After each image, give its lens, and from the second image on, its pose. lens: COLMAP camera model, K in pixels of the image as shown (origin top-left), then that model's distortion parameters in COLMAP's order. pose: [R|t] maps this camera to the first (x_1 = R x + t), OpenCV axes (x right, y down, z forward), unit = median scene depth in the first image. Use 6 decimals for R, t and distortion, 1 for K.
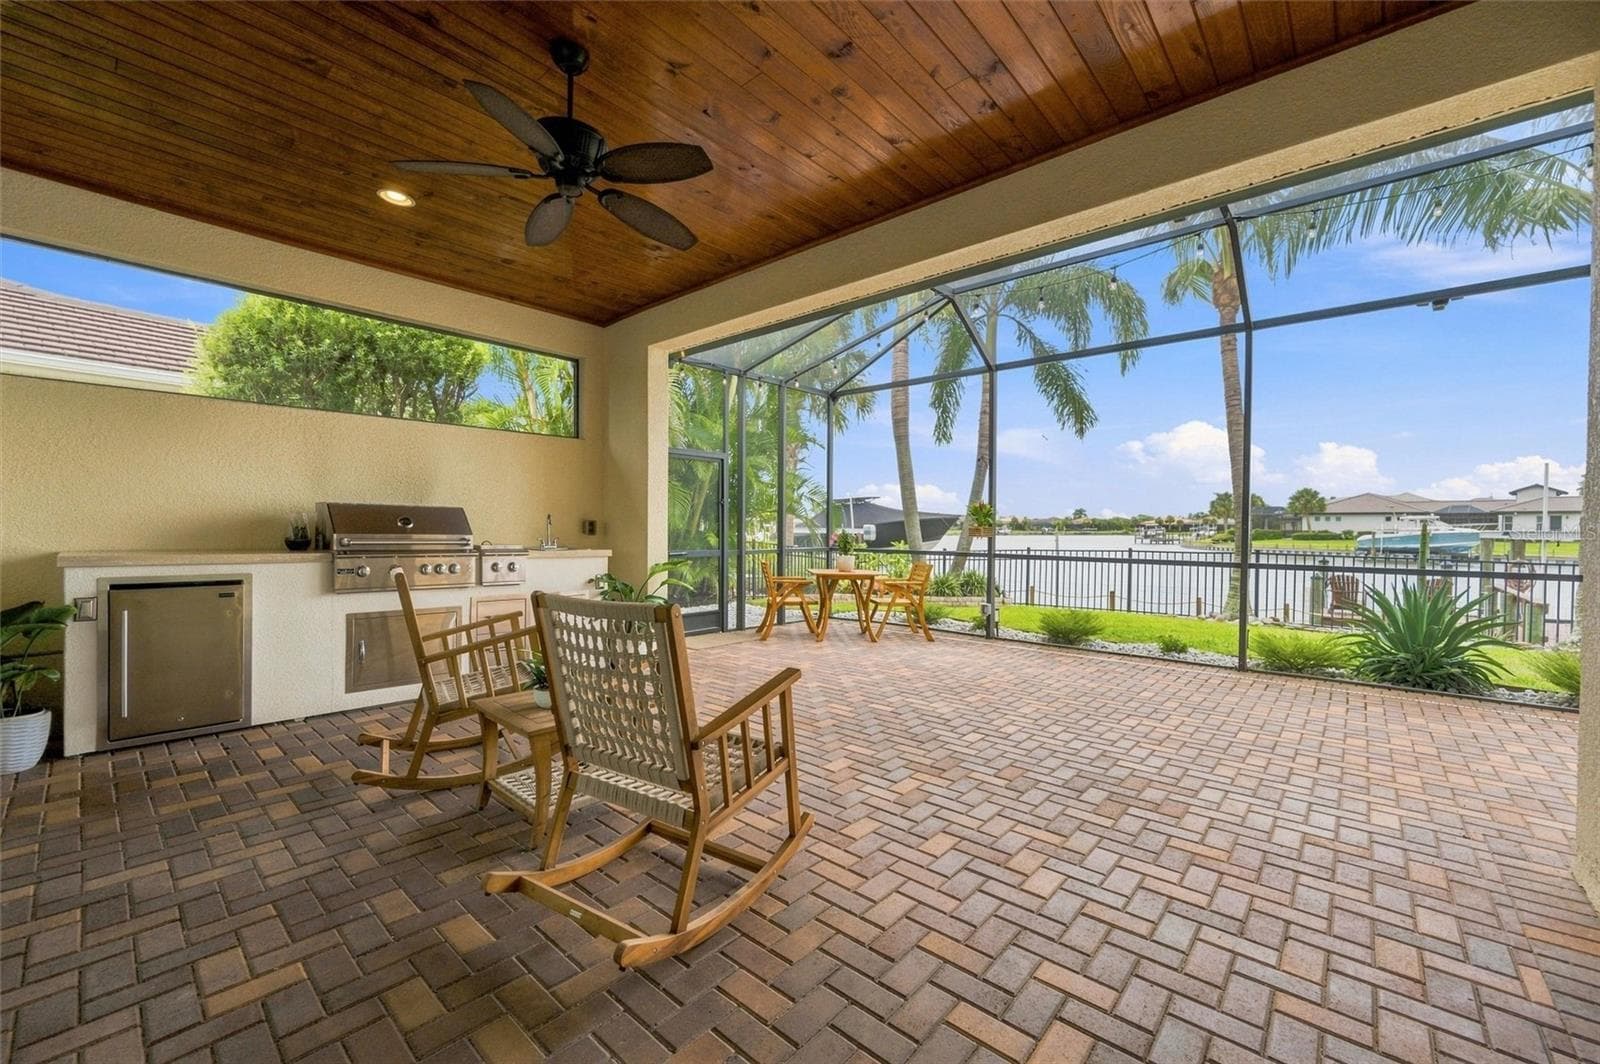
lens RADIAL K [[641.9, 0, 801.6], [0, 641.9, 538.7], [0, 0, 1]] dist [-0.002967, 0.000870]
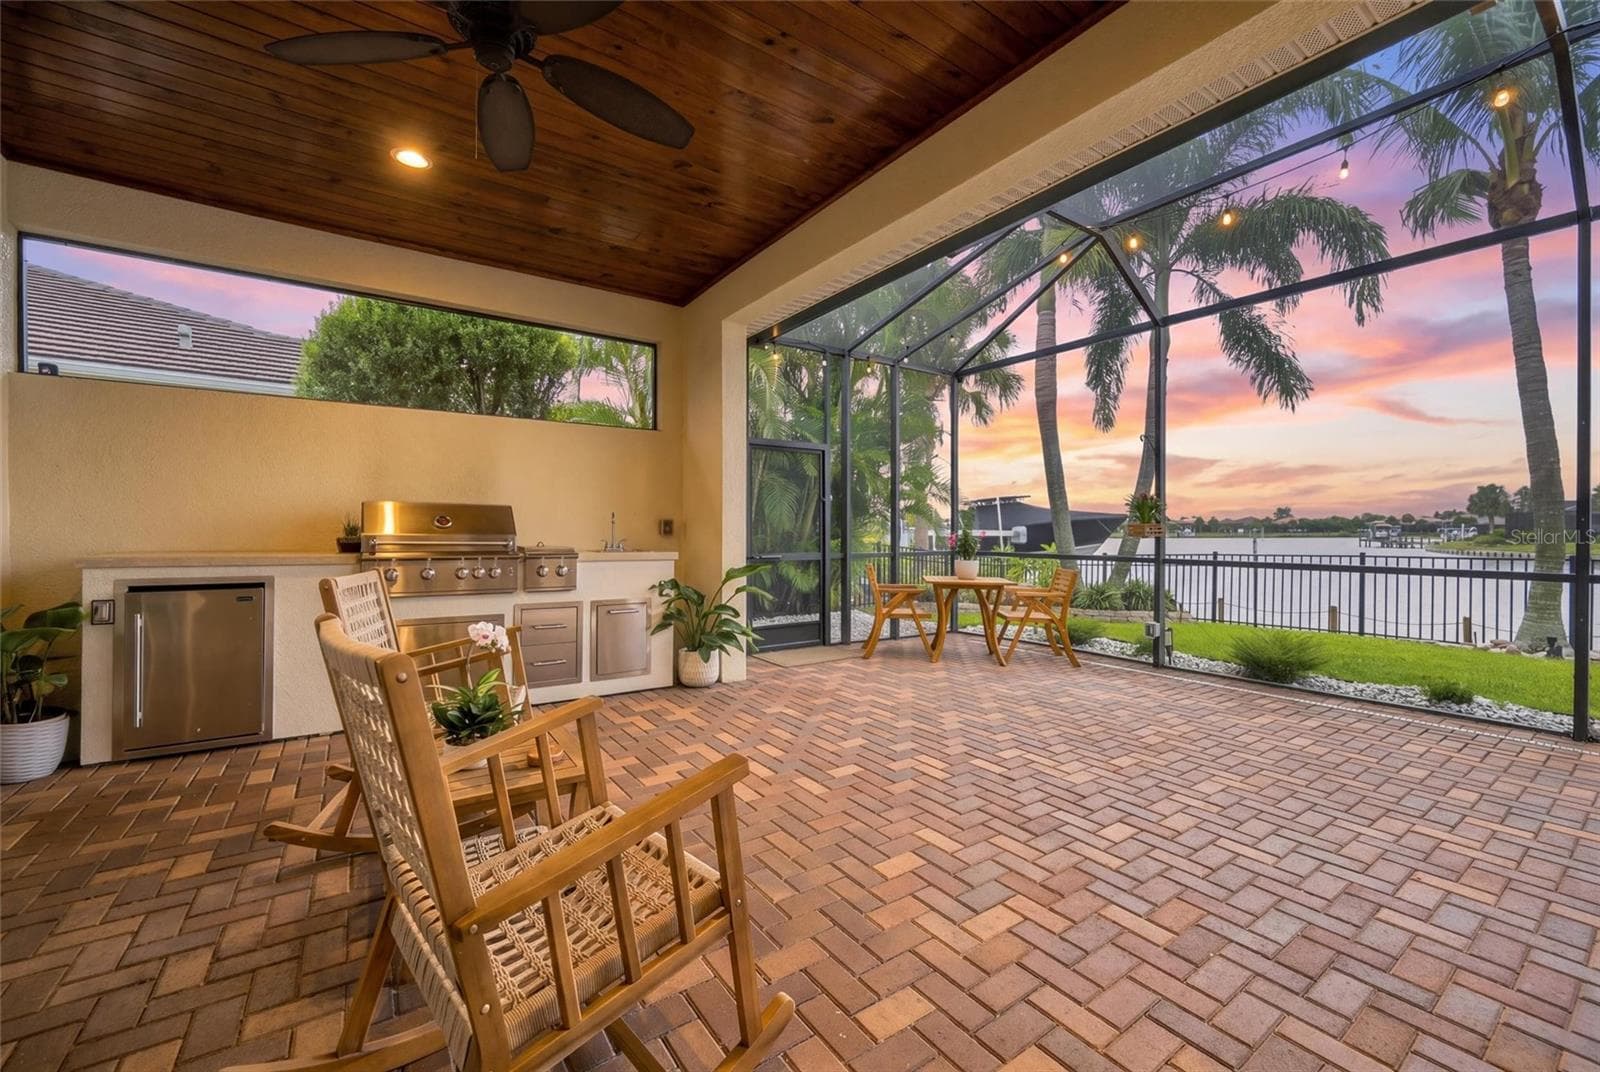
lens RADIAL K [[641.9, 0, 798.5], [0, 641.9, 532.7], [0, 0, 1]] dist [-0.002967, 0.000870]
pose [[0.971588, -0.005154, -0.236622, 0.068697], [0.001497, 0.999877, -0.015634, 0.004432], [0.236674, 0.014836, 0.971476, 0.176672]]
